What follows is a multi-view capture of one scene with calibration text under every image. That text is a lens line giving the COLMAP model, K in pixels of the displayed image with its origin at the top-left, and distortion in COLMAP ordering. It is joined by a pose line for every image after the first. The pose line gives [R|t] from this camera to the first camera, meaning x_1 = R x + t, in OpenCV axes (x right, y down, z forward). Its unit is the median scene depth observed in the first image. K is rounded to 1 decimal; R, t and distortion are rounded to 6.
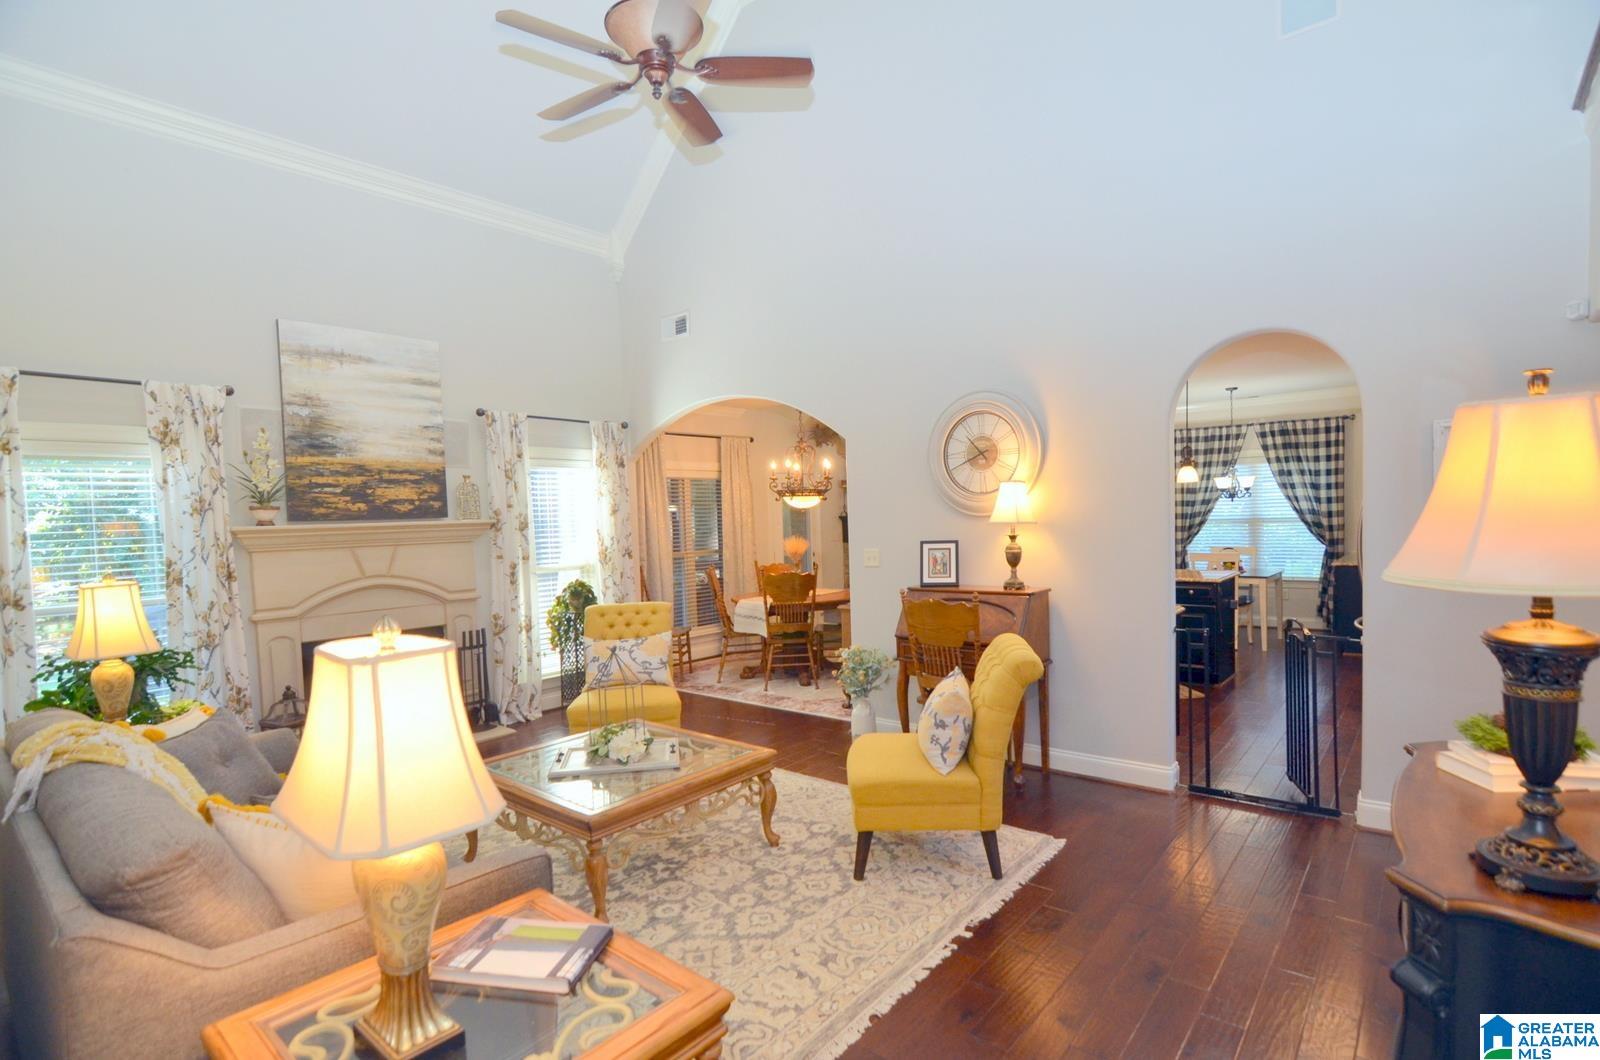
lens RADIAL K [[778.8, 0, 814.7], [0, 778.8, 557.3], [0, 0, 1]] dist [-0.015376, -0.001194]
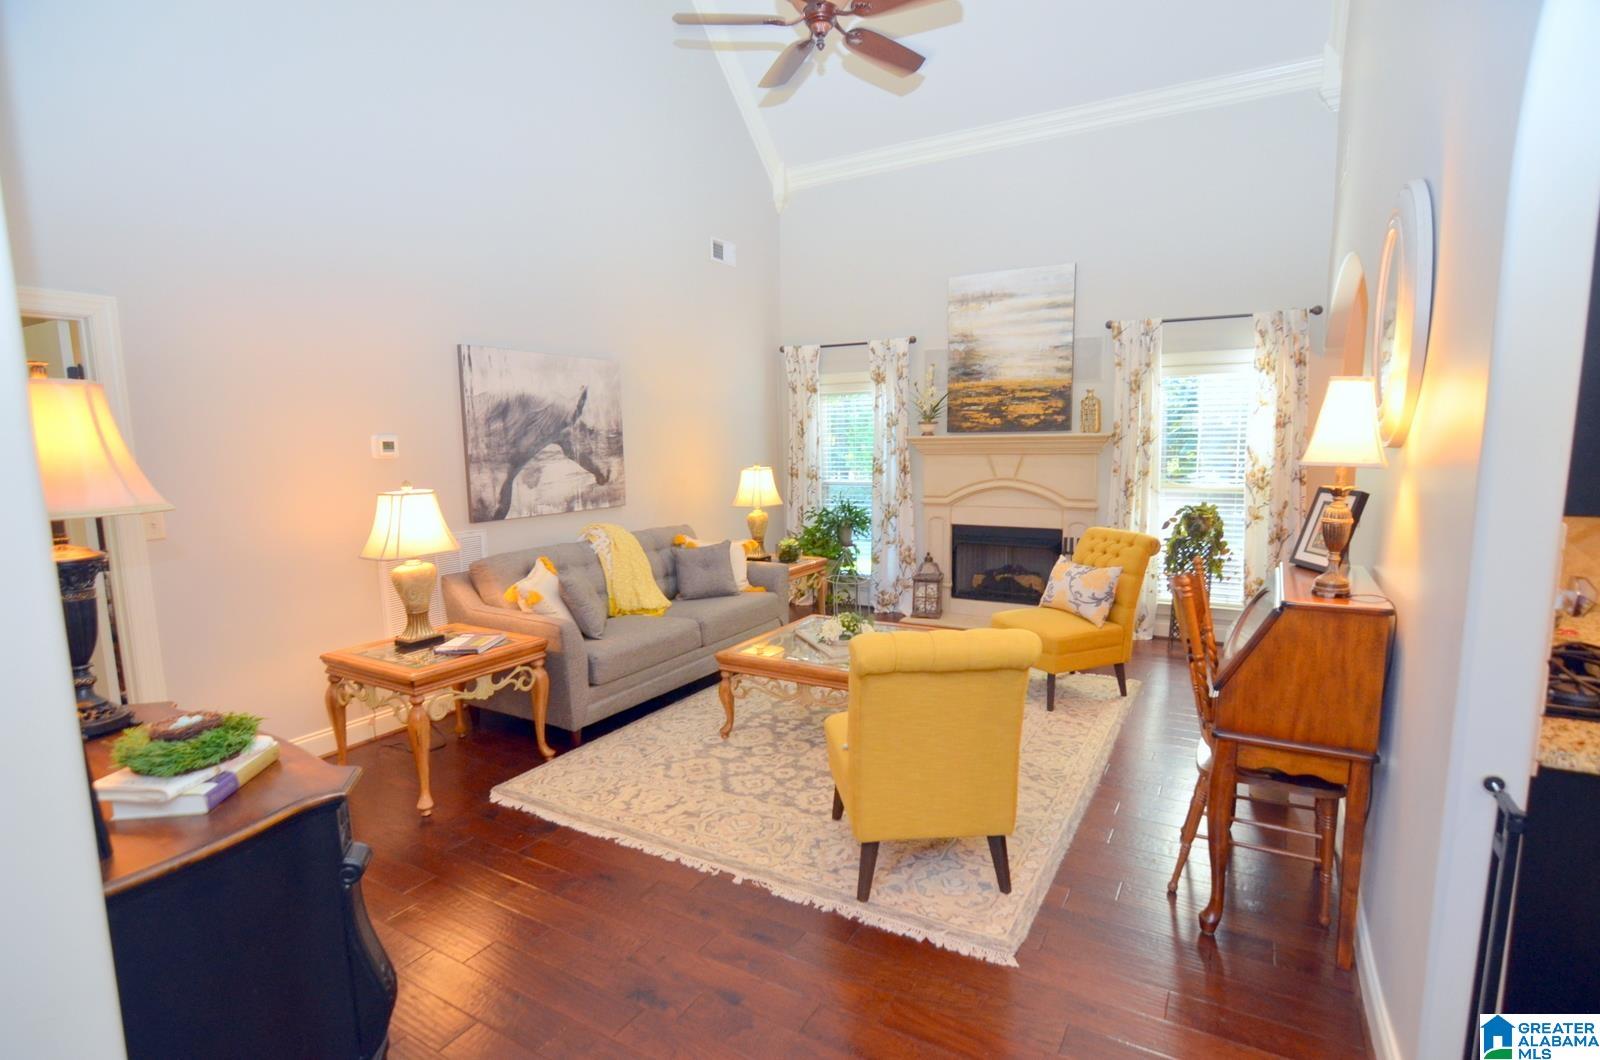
lens RADIAL K [[778.8, 0, 798.3], [0, 778.8, 552.4], [0, 0, 1]] dist [-0.015376, -0.001194]
pose [[0.161558, 0.161520, -0.973555, 0.593441], [-0.049124, 0.986608, 0.155534, -0.036797], [0.985640, 0.022697, 0.167329, 0.497490]]
